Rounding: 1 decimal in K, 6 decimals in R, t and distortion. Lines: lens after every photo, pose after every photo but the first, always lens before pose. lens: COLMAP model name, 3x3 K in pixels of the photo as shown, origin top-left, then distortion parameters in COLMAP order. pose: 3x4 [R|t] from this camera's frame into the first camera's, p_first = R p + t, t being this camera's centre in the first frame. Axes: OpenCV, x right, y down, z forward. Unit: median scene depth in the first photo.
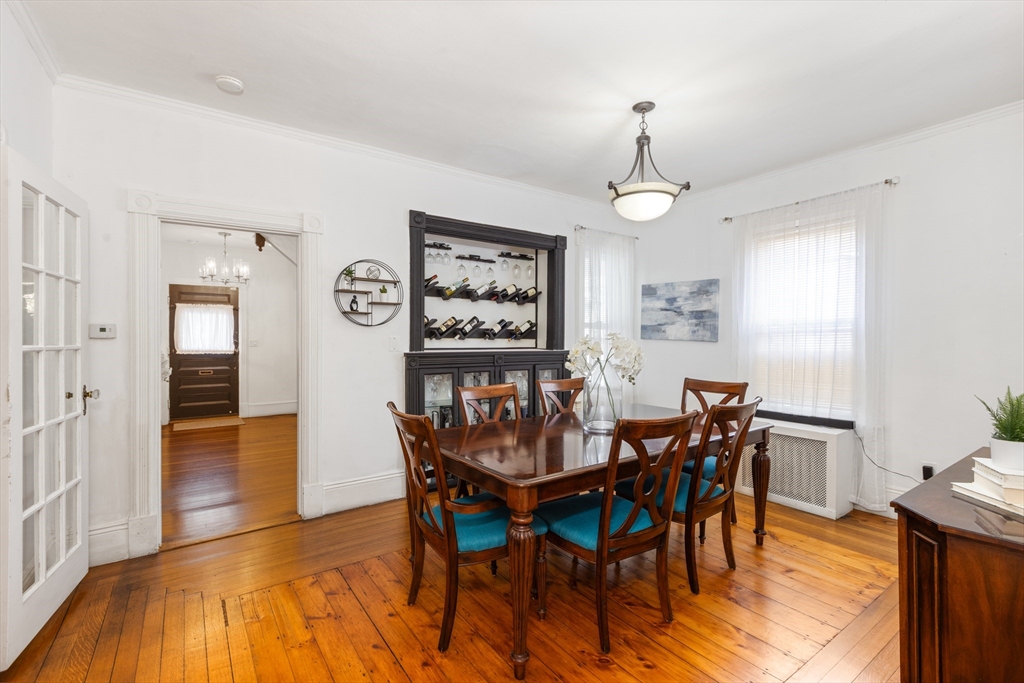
lens RADIAL K [[462.2, 0, 503.1], [0, 462.2, 339.4], [0, 0, 1]] dist [0.002035, -0.000005]
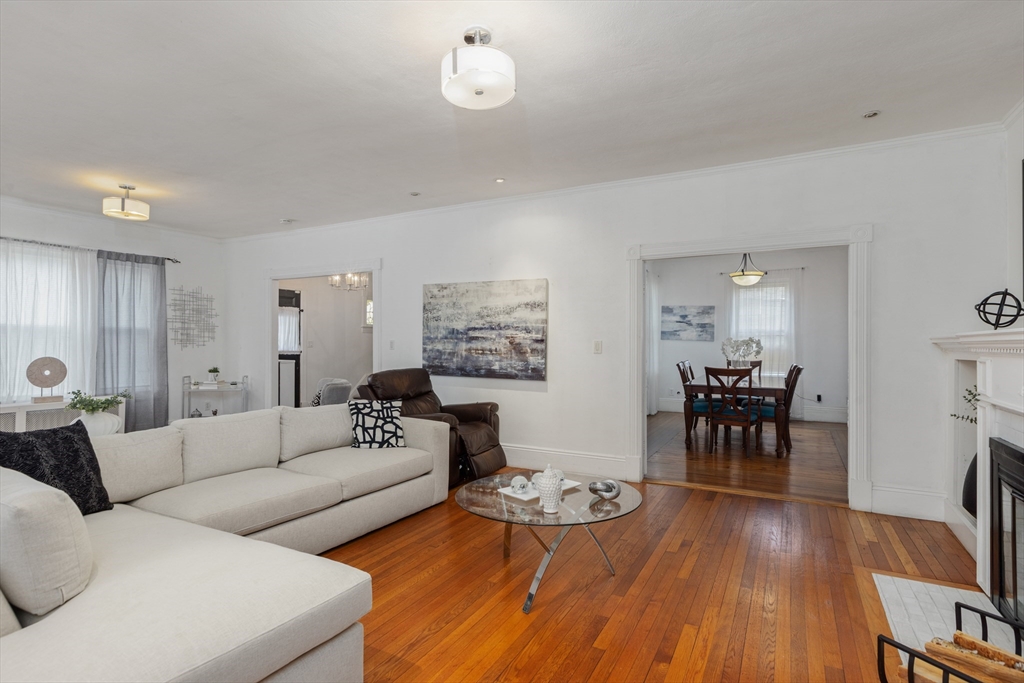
lens RADIAL K [[530.3, 0, 508.3], [0, 530.3, 337.2], [0, 0, 1]] dist [0.003918, -0.000573]
pose [[0.893502, 0.001155, 0.449057, -1.279741], [0.001743, 0.999980, -0.006041, 0.001169], [-0.449055, 0.006181, 0.893483, -0.514501]]
